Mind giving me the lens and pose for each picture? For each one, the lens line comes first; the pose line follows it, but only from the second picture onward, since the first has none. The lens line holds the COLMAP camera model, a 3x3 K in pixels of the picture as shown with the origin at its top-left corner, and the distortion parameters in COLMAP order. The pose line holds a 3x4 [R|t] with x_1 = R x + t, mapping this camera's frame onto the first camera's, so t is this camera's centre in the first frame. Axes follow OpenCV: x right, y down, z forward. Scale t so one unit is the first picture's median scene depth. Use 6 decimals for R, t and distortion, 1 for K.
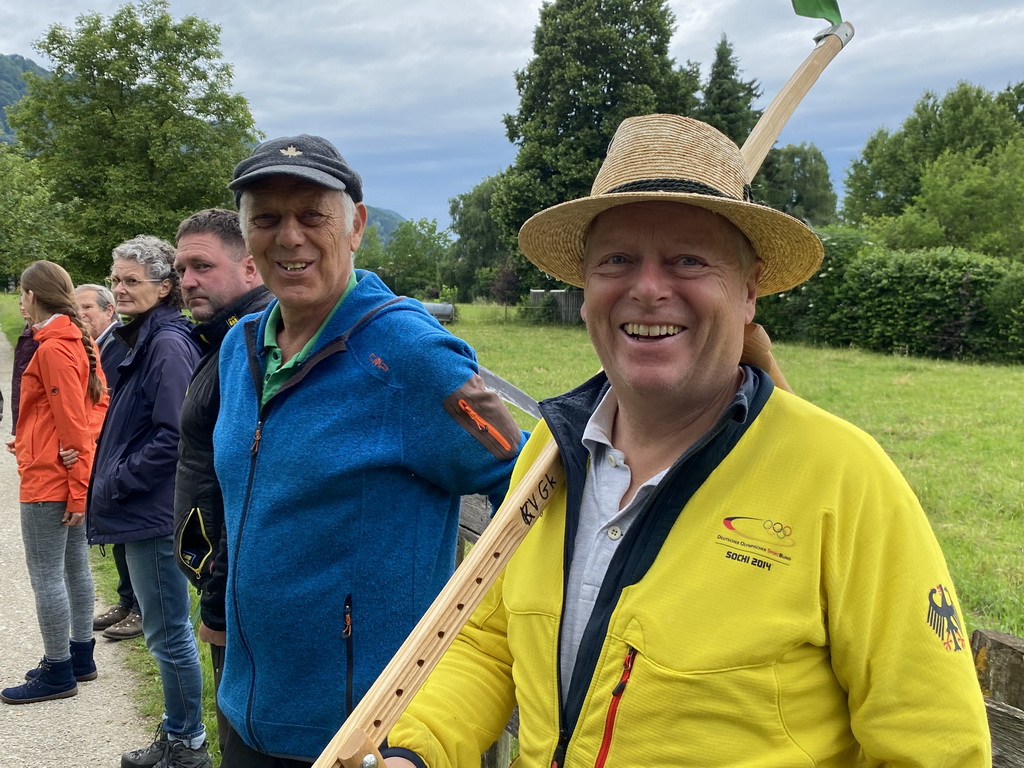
lens RADIAL K [[1017.1, 0, 511.5], [0, 1017.1, 384.0], [0, 0, 1]] dist [-0.010954, 0.000000]
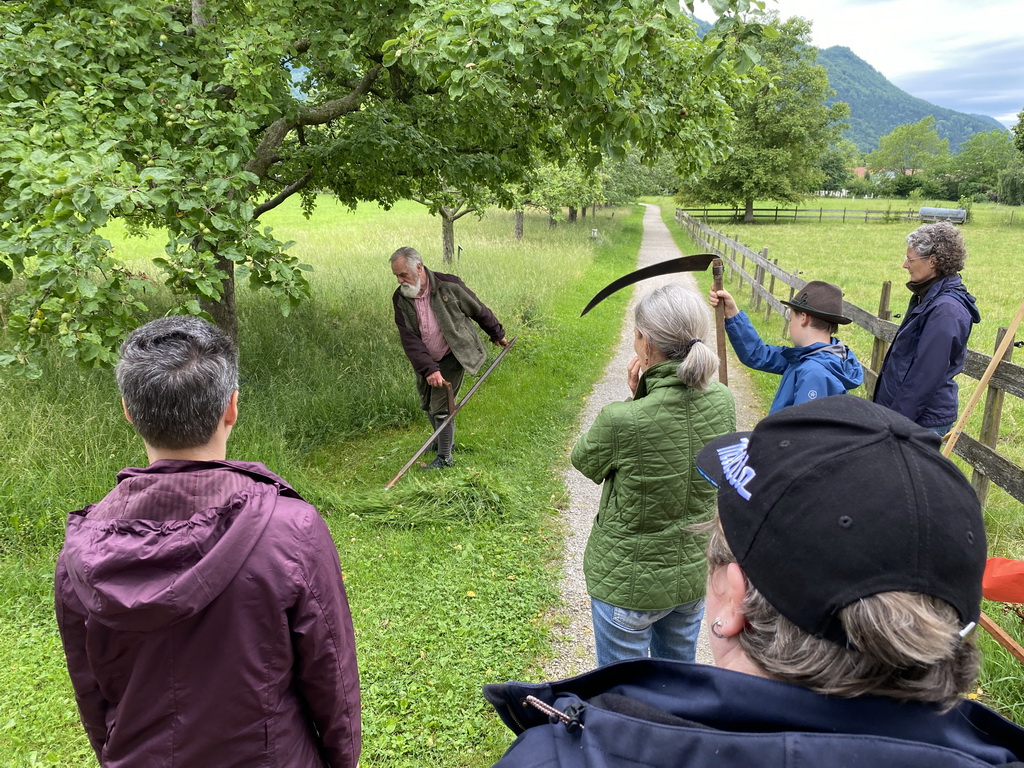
lens RADIAL K [[781.5, 0, 511.6], [0, 781.5, 383.6], [0, 0, 1]] dist [-0.009958, 0.005249]
pose [[0.800909, 0.146444, -0.580602, 0.110780], [-0.057156, 0.983902, 0.169325, 0.010165], [0.596052, -0.102429, 0.796386, -0.256215]]
